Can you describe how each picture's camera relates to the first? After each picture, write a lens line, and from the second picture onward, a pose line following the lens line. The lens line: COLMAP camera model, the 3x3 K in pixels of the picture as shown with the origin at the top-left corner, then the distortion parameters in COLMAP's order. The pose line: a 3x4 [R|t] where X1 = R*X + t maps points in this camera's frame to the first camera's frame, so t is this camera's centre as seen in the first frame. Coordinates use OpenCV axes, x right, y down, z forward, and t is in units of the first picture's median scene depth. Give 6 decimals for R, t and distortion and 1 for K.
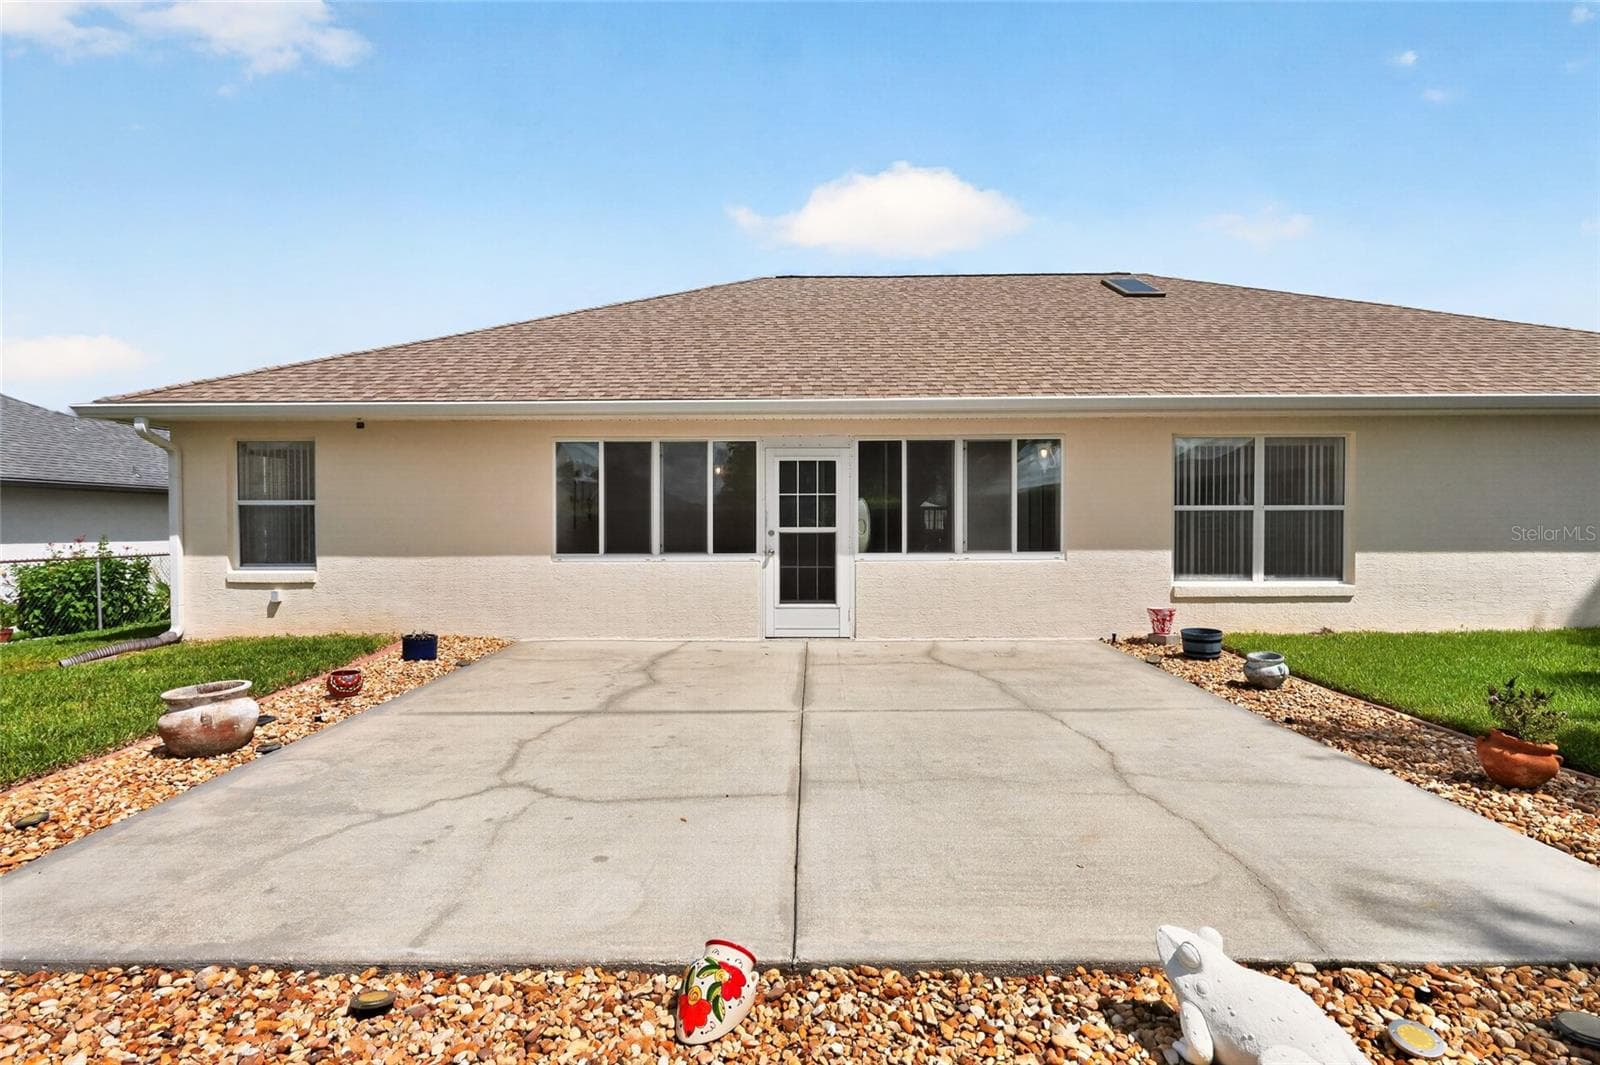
lens RADIAL K [[808.9, 0, 805.6], [0, 808.9, 532.1], [0, 0, 1]] dist [-0.000227, -0.000359]
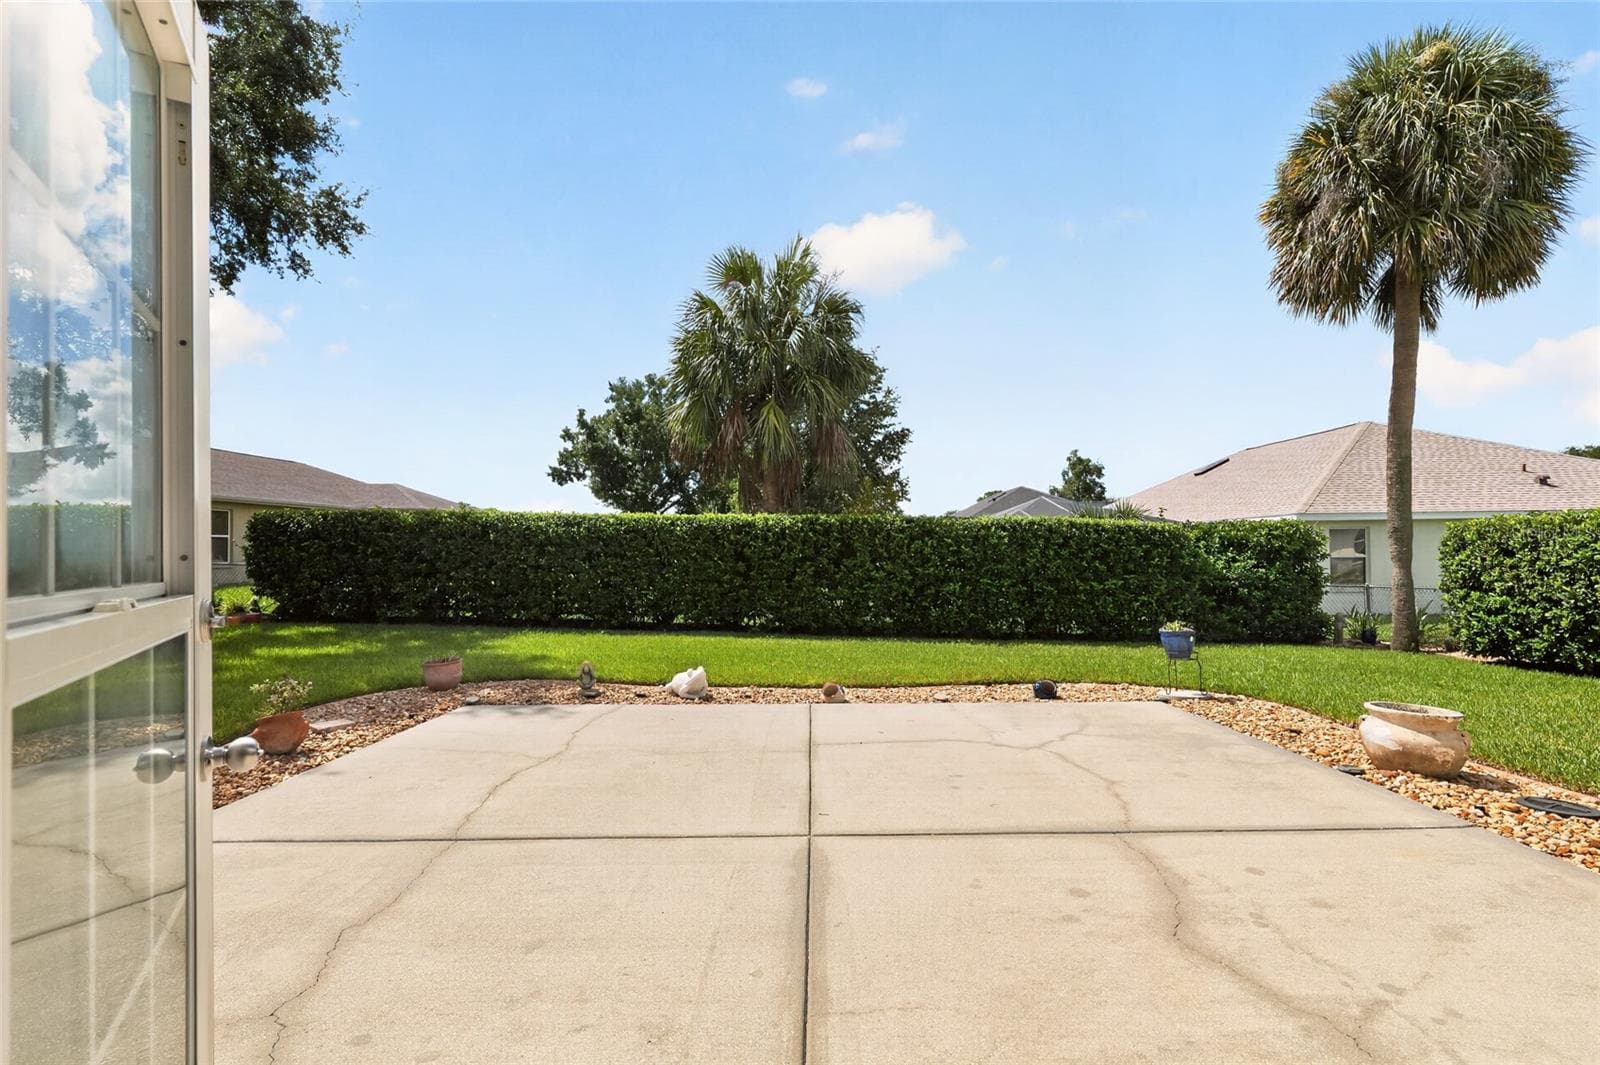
lens RADIAL K [[722.4, 0, 800.0], [0, 722.4, 532.5], [0, 0, 1]] dist [0.000116, 0.000119]
pose [[-0.999809, 0.015355, 0.012131, -0.004841], [0.015172, 0.999771, -0.015093, -0.010403], [-0.012360, -0.014906, -0.999813, 1.037512]]
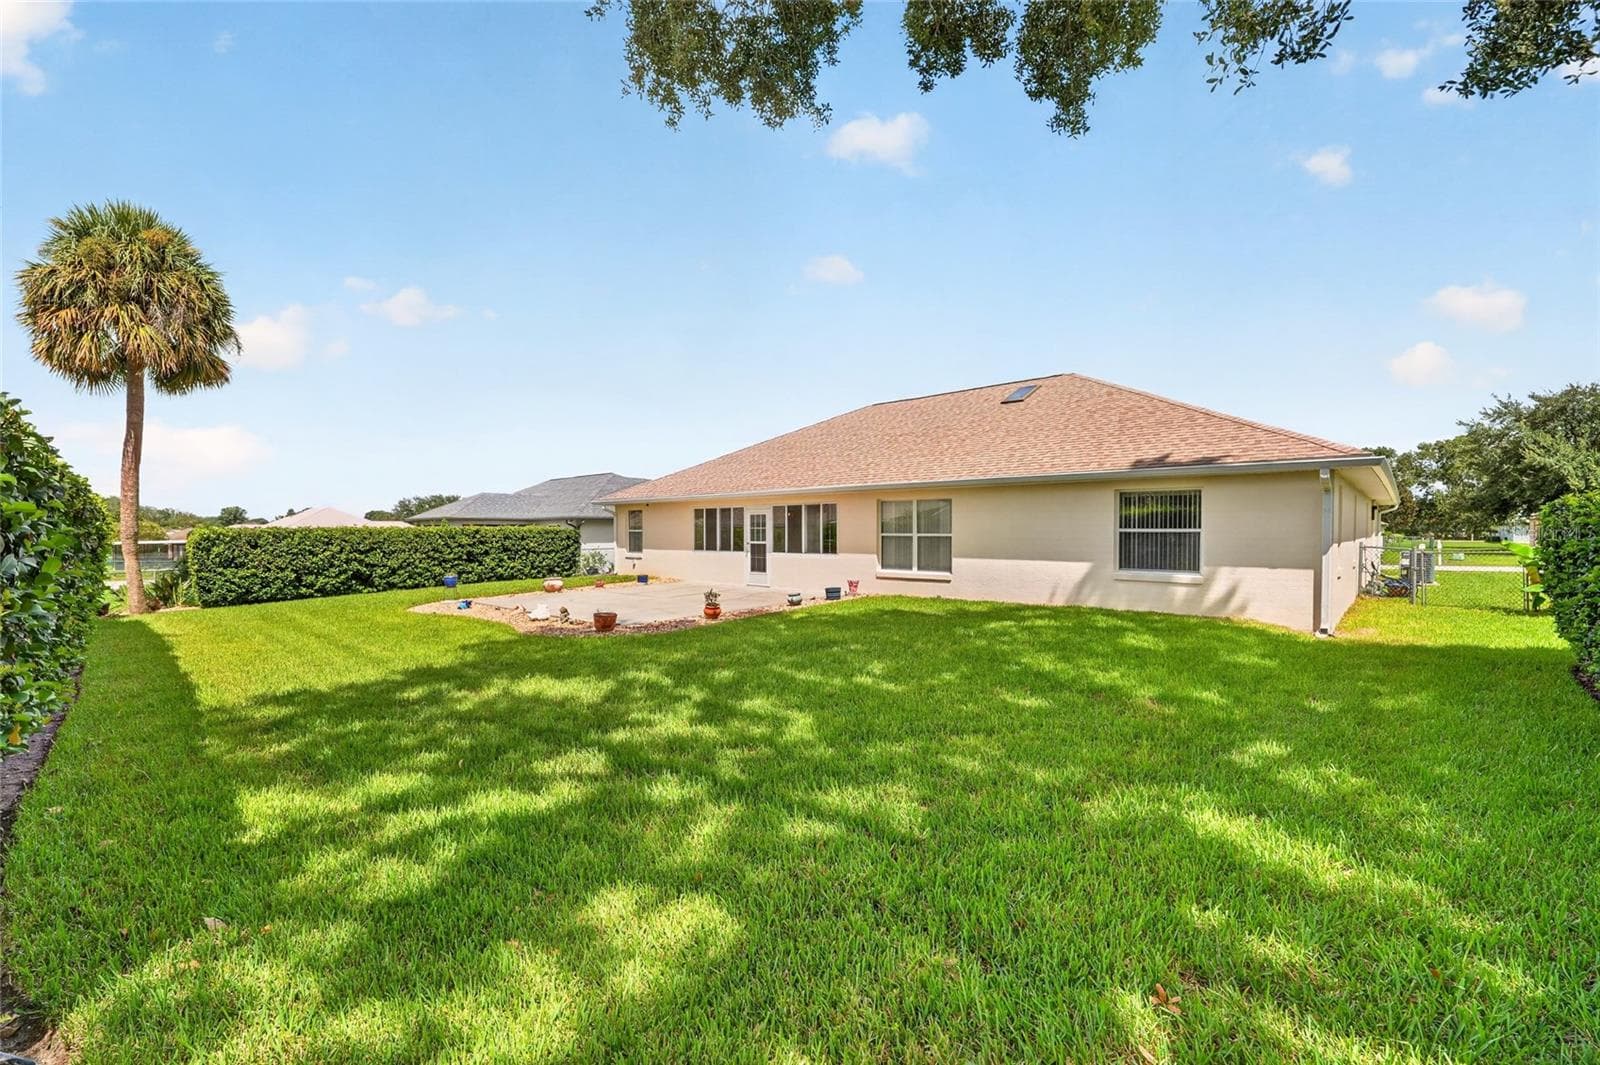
lens RADIAL K [[669.2, 0, 797.8], [0, 669.2, 538.2], [0, 0, 1]] dist [-0.005168, -0.000210]
pose [[0.744777, 0.009699, -0.667243, 1.463592], [-0.006672, 0.999953, 0.007088, -0.031214], [0.667280, -0.000827, 0.744806, -0.447497]]
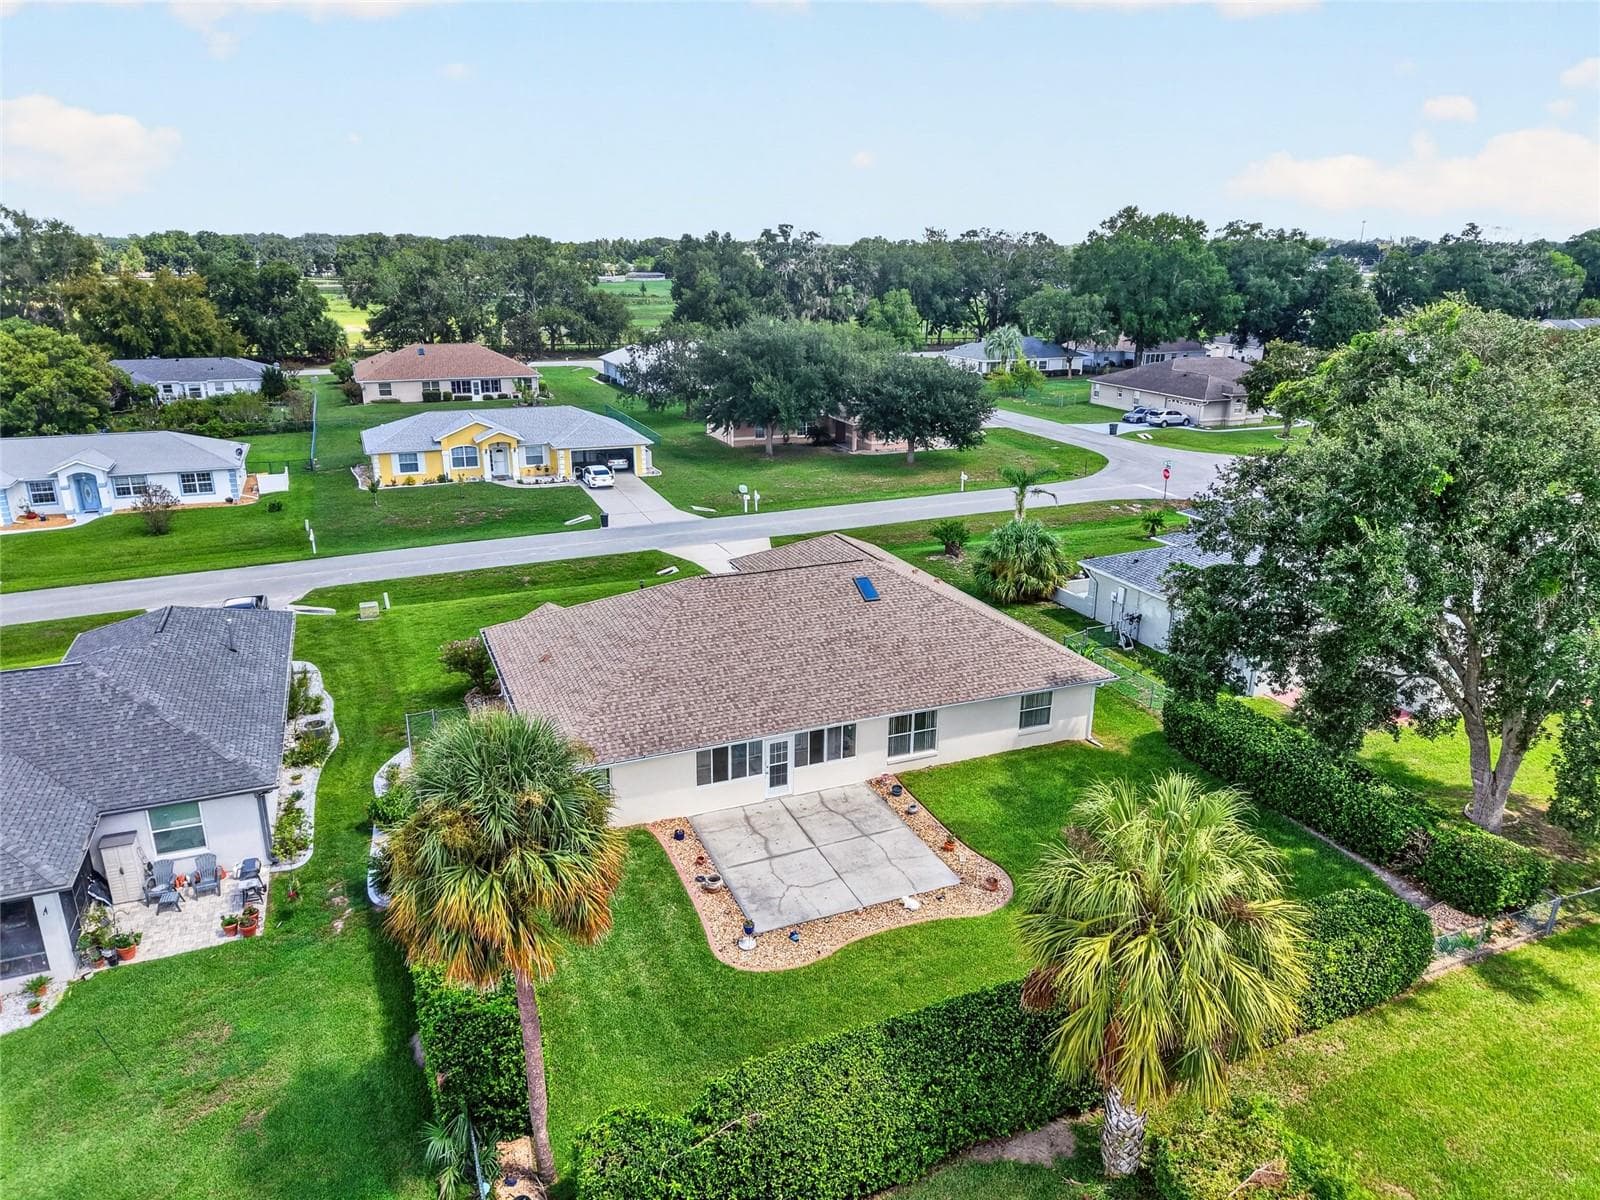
lens RADIAL K [[1060.0, 0, 779.7], [0, 1060.0, 602.4], [0, 0, 1]] dist [0.005555, -0.000274]
pose [[0.924642, -0.118608, 0.361897, -1.332985], [-0.001014, 0.949496, 0.313778, -1.787042], [-0.380837, -0.290499, 0.877823, -2.246885]]
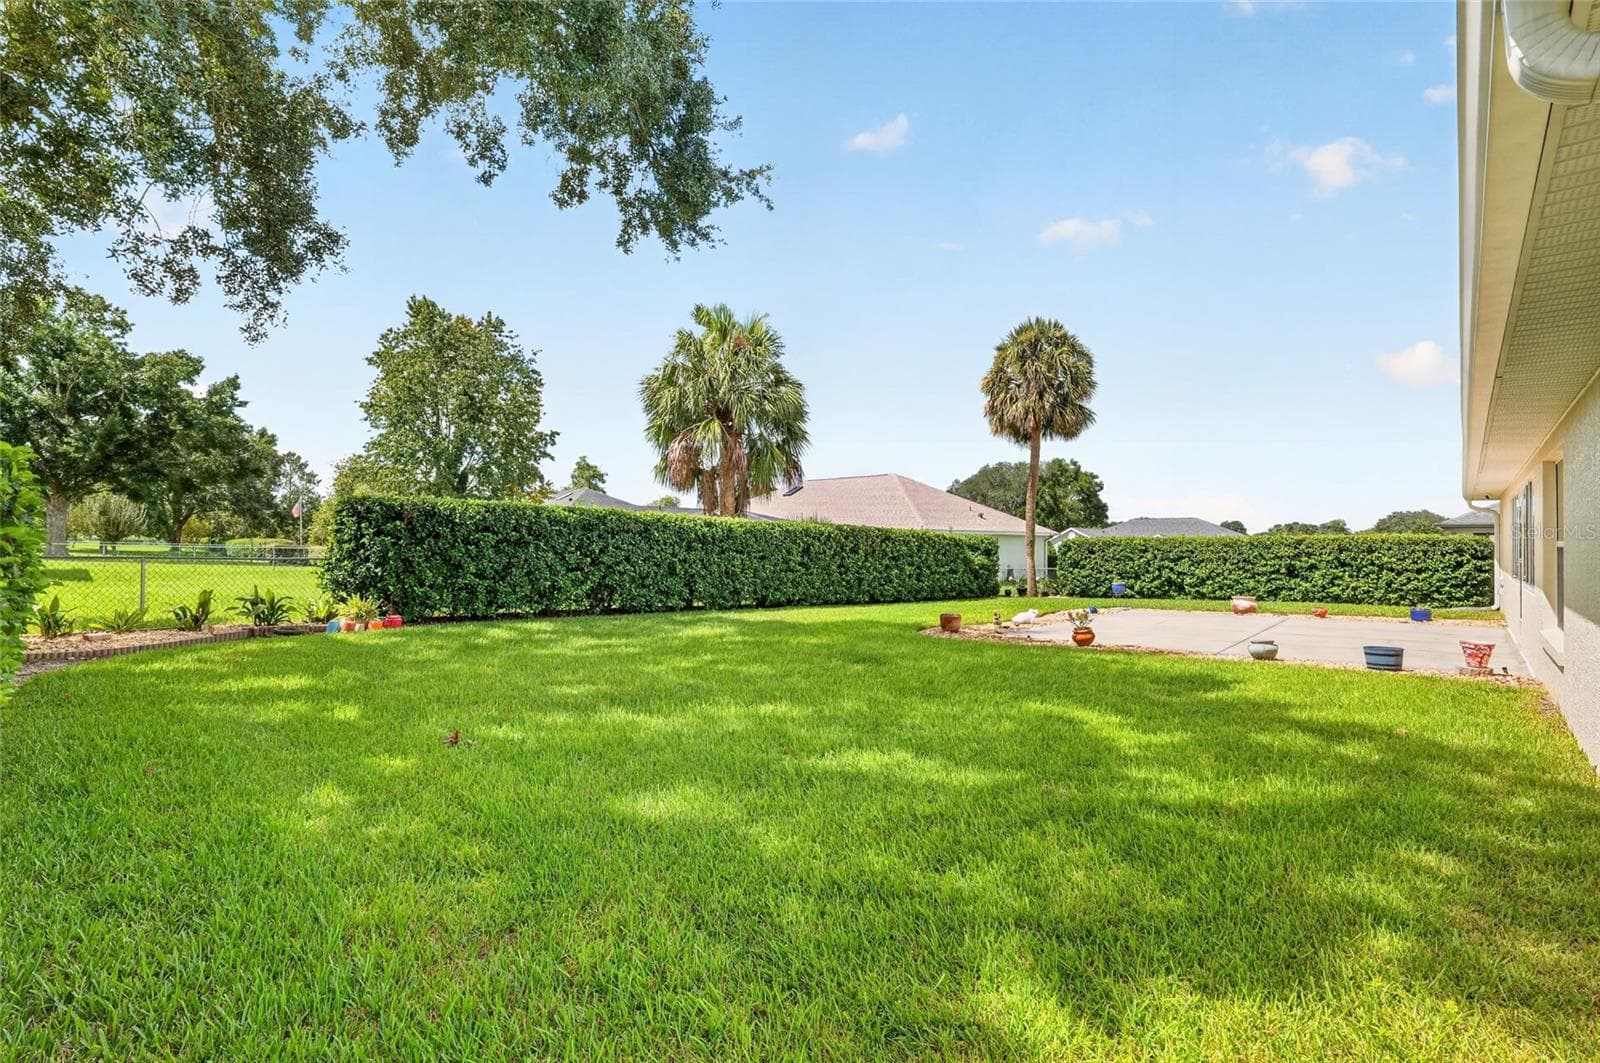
lens RADIAL K [[700.7, 0, 799.8], [0, 700.7, 537.4], [0, 0, 1]] dist [-0.006077, 0.000546]
pose [[-0.679510, -0.005041, -0.733649, 1.575664], [-0.009469, 0.999953, 0.001899, -0.031258], [0.733605, 0.008237, -0.679526, 0.911108]]
